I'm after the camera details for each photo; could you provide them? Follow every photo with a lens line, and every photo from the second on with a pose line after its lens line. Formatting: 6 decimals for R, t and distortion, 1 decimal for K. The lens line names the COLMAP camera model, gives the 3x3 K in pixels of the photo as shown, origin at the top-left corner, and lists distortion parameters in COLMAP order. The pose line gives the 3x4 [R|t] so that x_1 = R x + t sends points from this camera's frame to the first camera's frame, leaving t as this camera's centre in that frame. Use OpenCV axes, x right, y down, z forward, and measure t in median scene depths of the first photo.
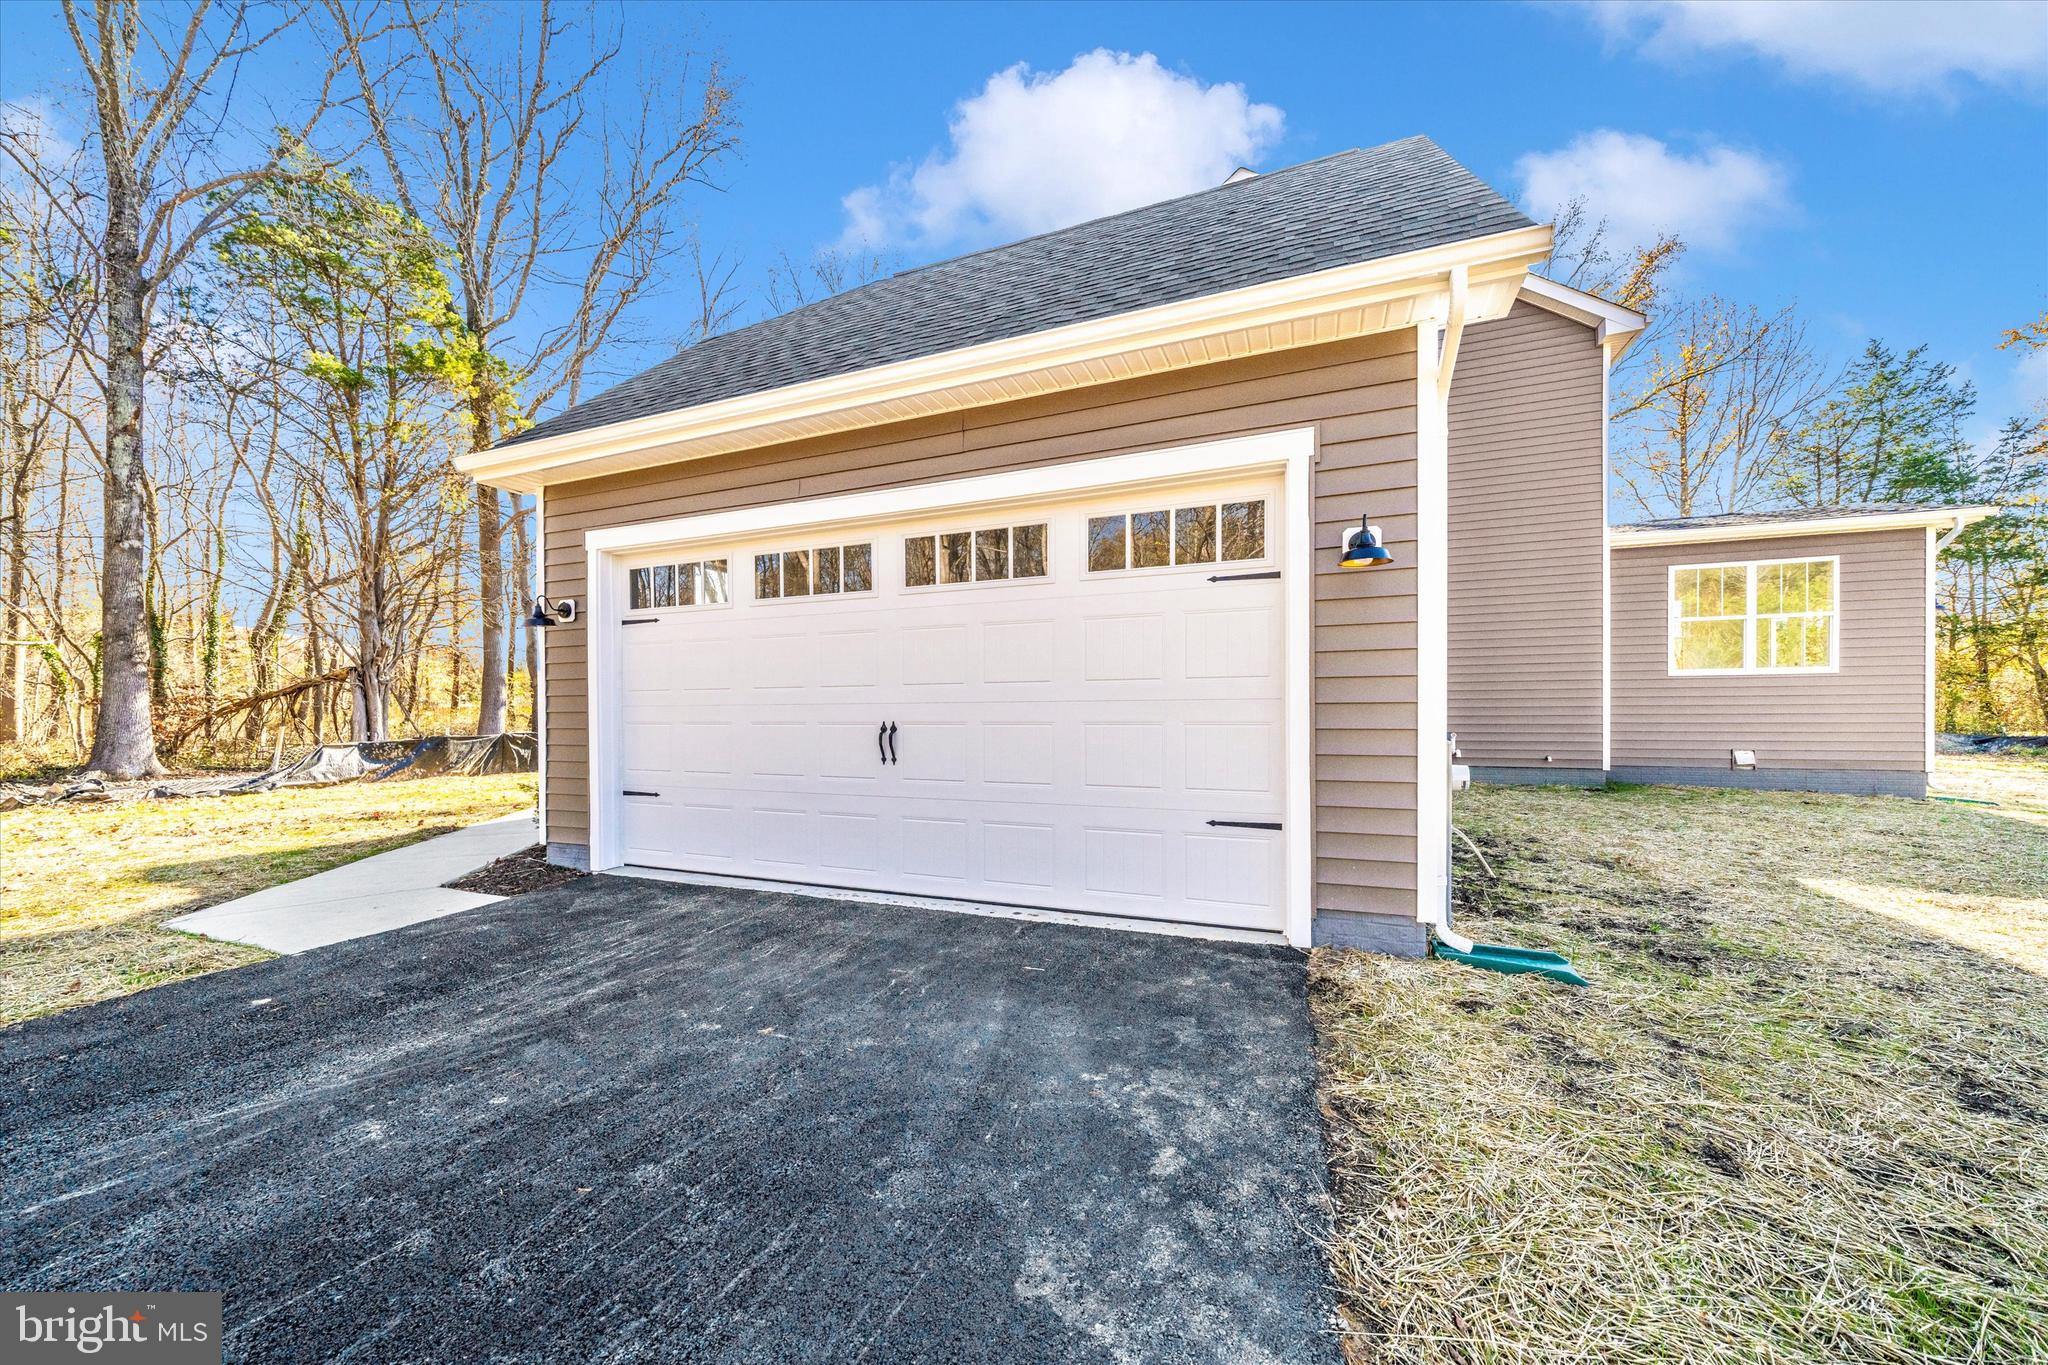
lens RADIAL K [[699.4, 0, 1027.5], [0, 699.4, 696.6], [0, 0, 1]] dist [0.002262, 0.000008]
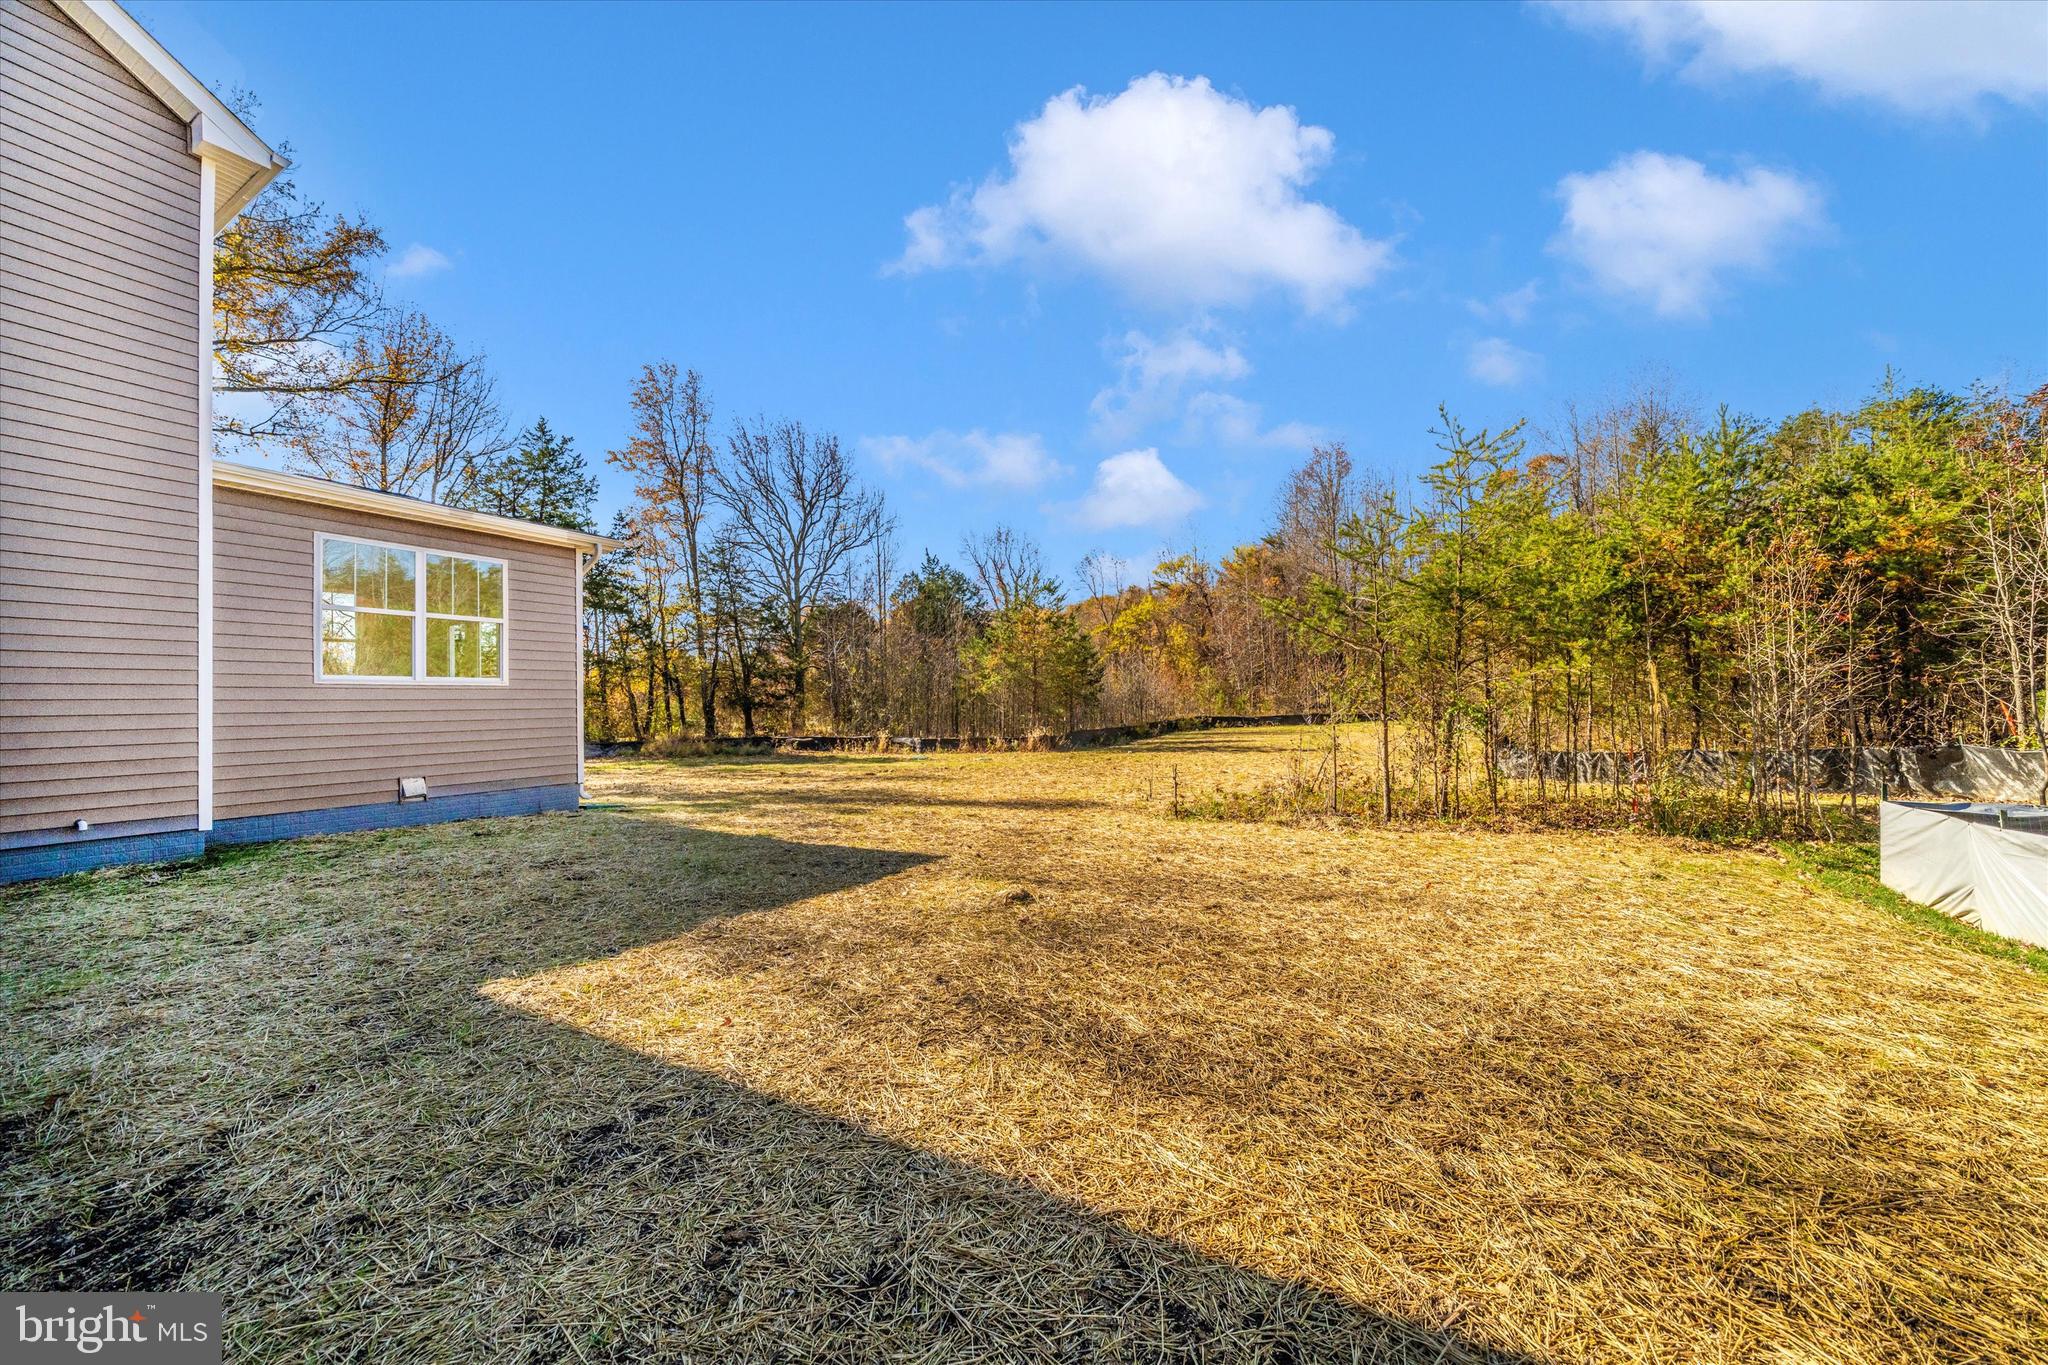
lens RADIAL K [[699.4, 0, 1029.7], [0, 699.4, 690.8], [0, 0, 1]] dist [0.002262, 0.000008]
pose [[0.082880, 0.023169, 0.996290, 0.149881], [0.016488, 0.999561, -0.024617, 0.004530], [-0.996423, 0.018467, 0.082462, 0.120986]]
